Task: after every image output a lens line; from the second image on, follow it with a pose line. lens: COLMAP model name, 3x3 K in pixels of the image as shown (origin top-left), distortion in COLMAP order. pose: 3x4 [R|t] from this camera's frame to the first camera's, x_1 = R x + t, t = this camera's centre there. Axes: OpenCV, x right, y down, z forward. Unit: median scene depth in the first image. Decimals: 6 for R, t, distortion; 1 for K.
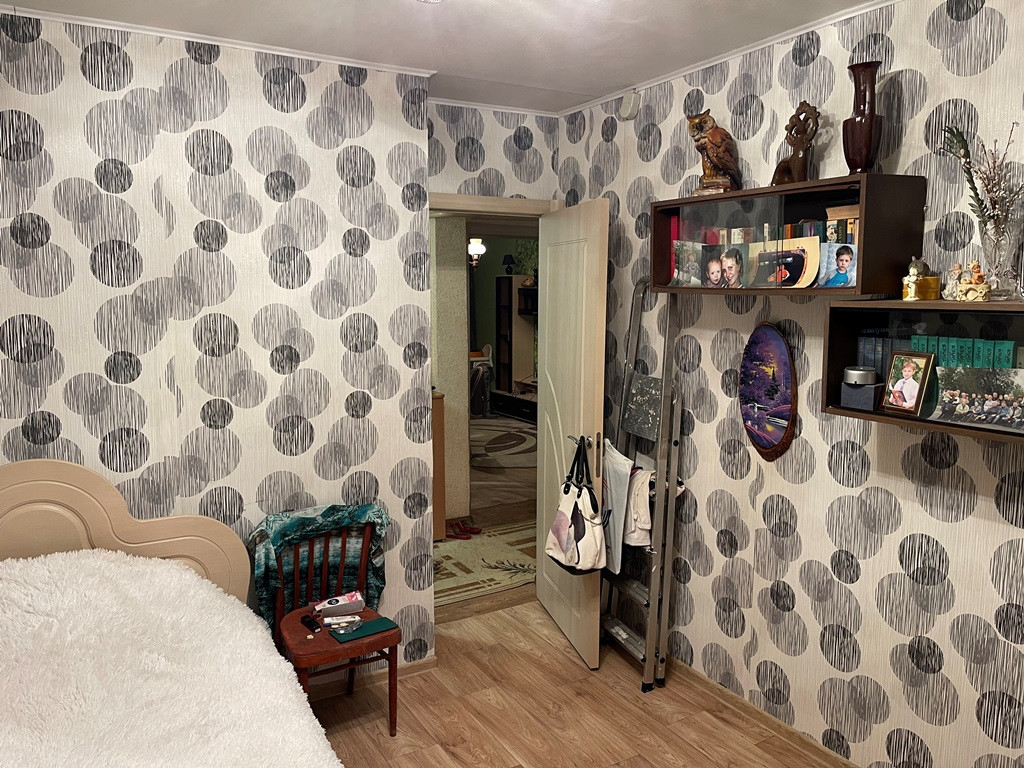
lens RADIAL K [[760.6, 0, 506.2], [0, 760.6, 389.1], [0, 0, 1]] dist [0.085063, -0.116752]
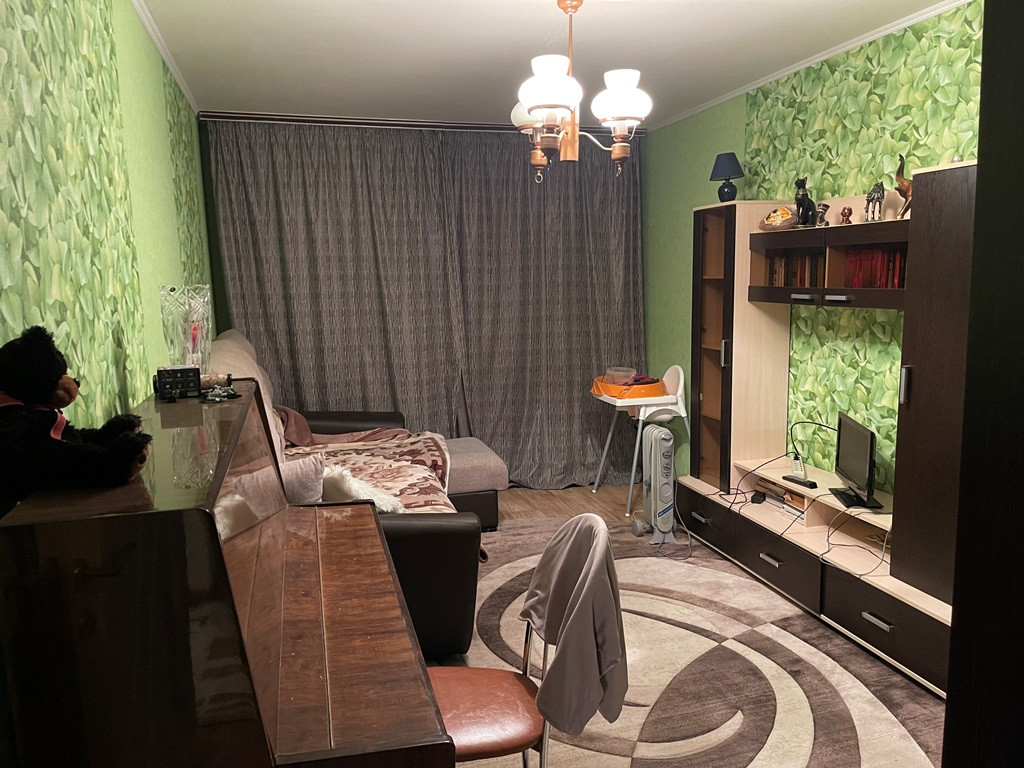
lens RADIAL K [[760.6, 0, 506.2], [0, 760.6, 389.1], [0, 0, 1]] dist [0.085063, -0.116752]
pose [[0.963504, 0.015705, -0.267234, 0.001395], [-0.007537, 0.999473, 0.031563, -0.064002], [0.267589, -0.028397, 0.963115, 0.579637]]
